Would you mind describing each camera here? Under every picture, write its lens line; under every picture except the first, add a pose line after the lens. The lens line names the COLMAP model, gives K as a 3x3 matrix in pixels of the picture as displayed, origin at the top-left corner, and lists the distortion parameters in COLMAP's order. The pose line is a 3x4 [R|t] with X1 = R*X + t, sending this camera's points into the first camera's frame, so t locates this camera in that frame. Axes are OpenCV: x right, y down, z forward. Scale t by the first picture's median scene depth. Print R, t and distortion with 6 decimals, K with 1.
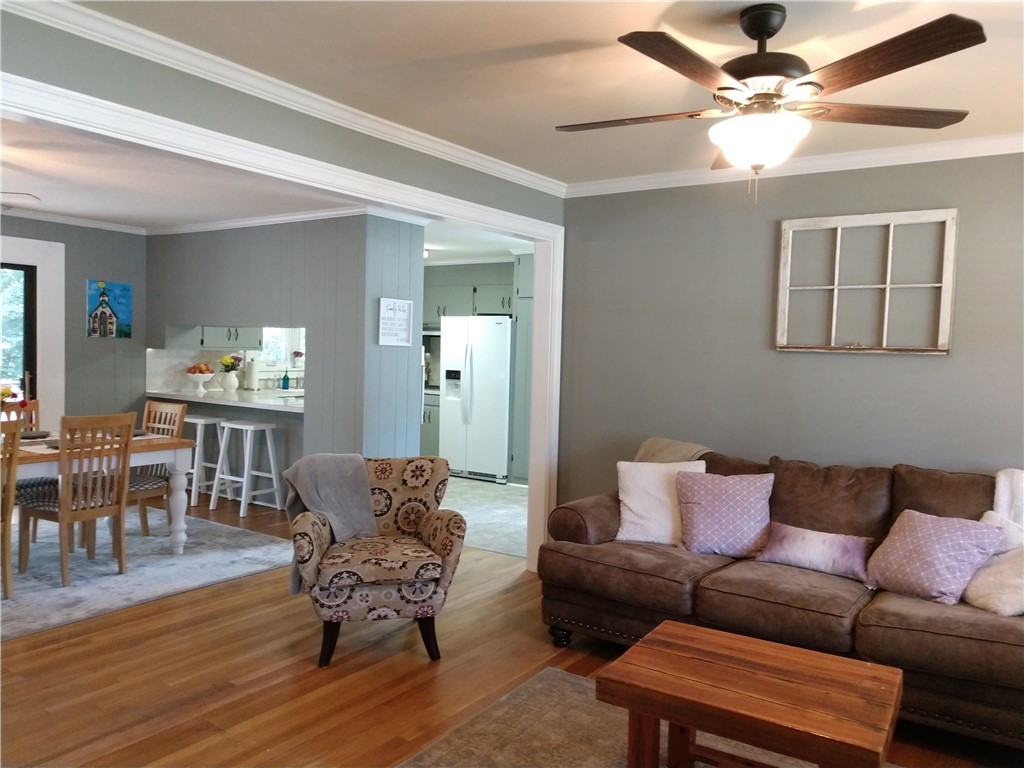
lens RADIAL K [[779.9, 0, 512.0], [0, 779.9, 384.0], [0, 0, 1]] dist [-0.003041, 0.000367]
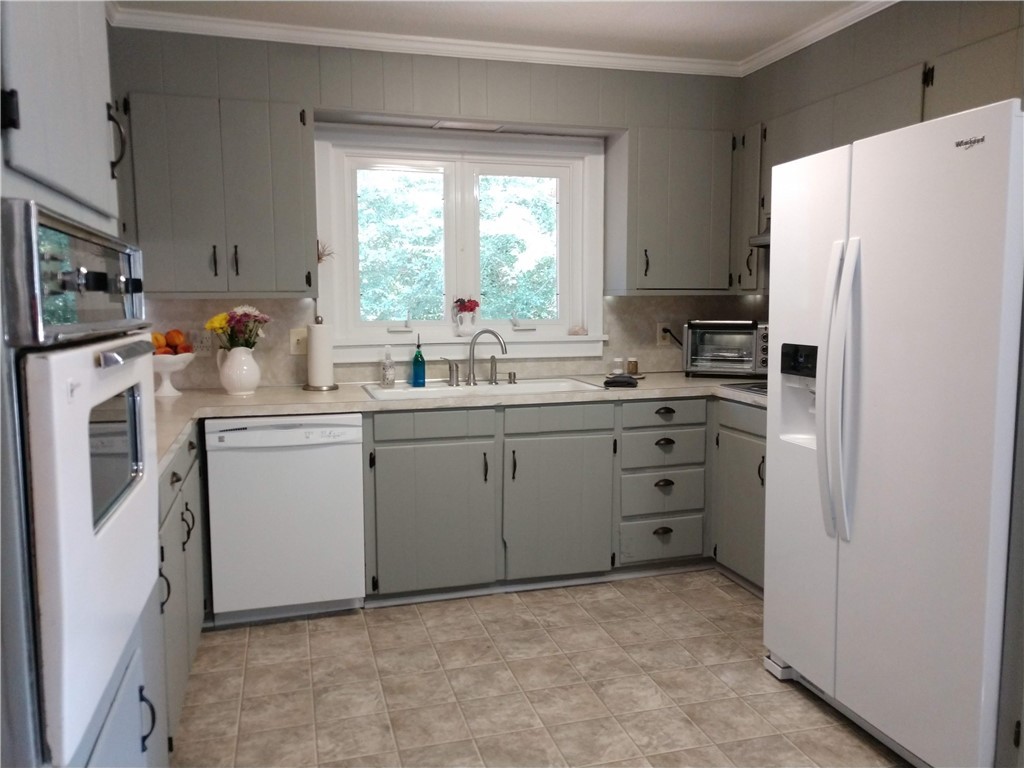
lens RADIAL K [[779.9, 0, 512.0], [0, 779.9, 384.0], [0, 0, 1]] dist [-0.003041, 0.000367]
pose [[0.771329, 0.035436, -0.635449, 0.056457], [-0.002098, 0.998585, 0.053139, -0.039309], [0.636433, -0.039654, 0.770312, 1.552880]]
